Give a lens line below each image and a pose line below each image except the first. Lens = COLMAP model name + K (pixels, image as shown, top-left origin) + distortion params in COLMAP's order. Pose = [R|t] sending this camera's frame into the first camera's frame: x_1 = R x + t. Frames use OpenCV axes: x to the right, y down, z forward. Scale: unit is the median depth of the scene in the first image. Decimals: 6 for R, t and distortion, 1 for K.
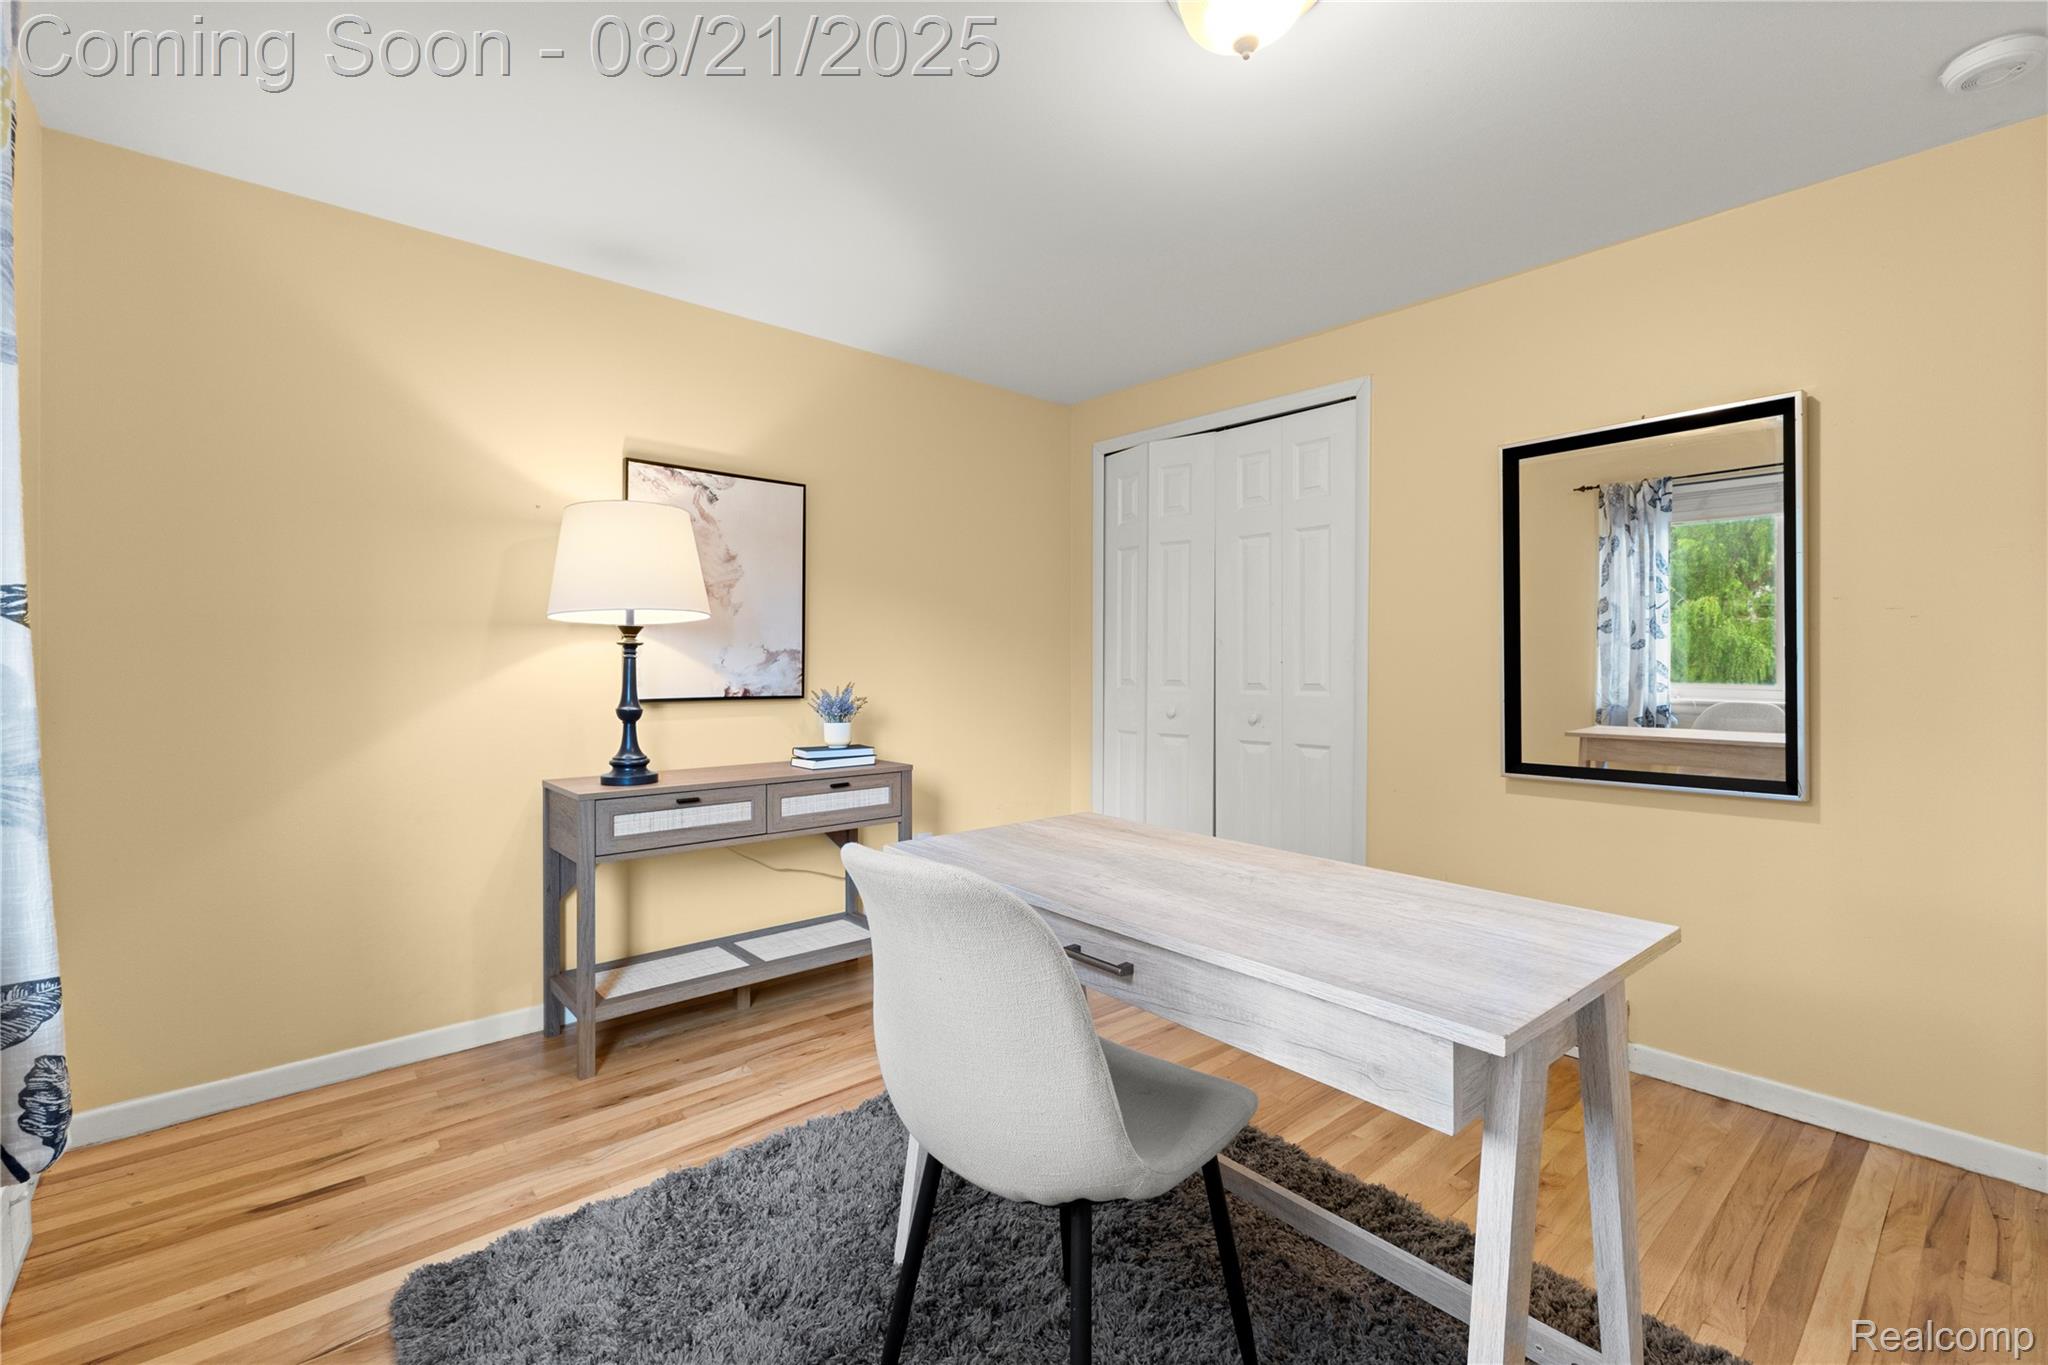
lens RADIAL K [[888.8, 0, 1033.4], [0, 888.8, 673.2], [0, 0, 1]] dist [0.001559, 0.000176]
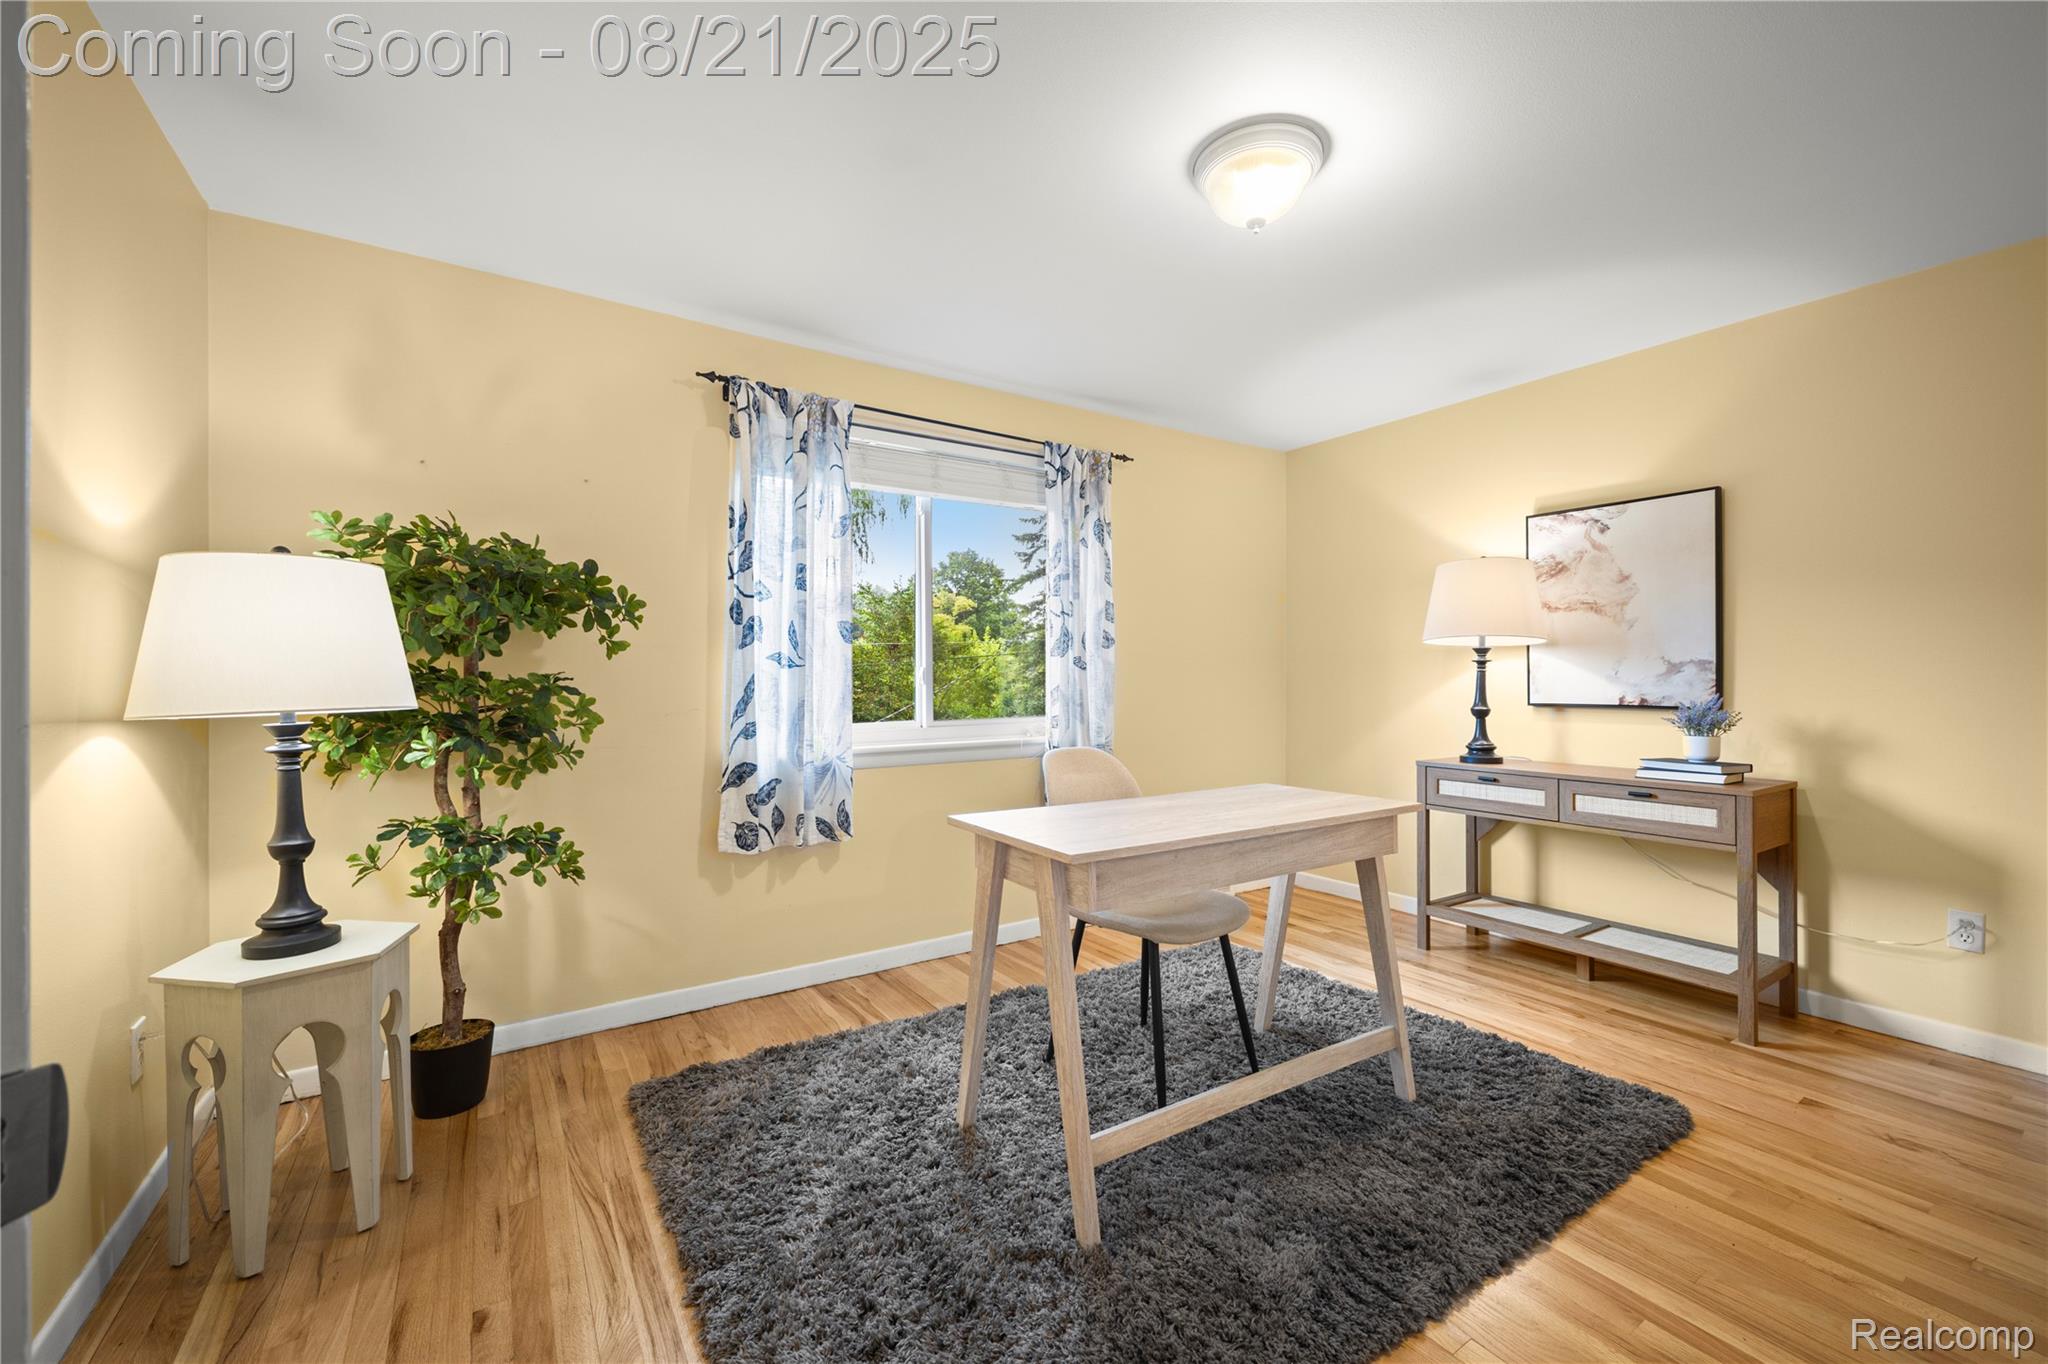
lens RADIAL K [[888.8, 0, 1030.6], [0, 888.8, 677.8], [0, 0, 1]] dist [0.001559, 0.000176]
pose [[-0.170748, 0.000371, -0.985315, 0.976371], [-0.005857, 0.999982, 0.001391, -0.004698], [0.985297, 0.006008, -0.170743, 0.528366]]
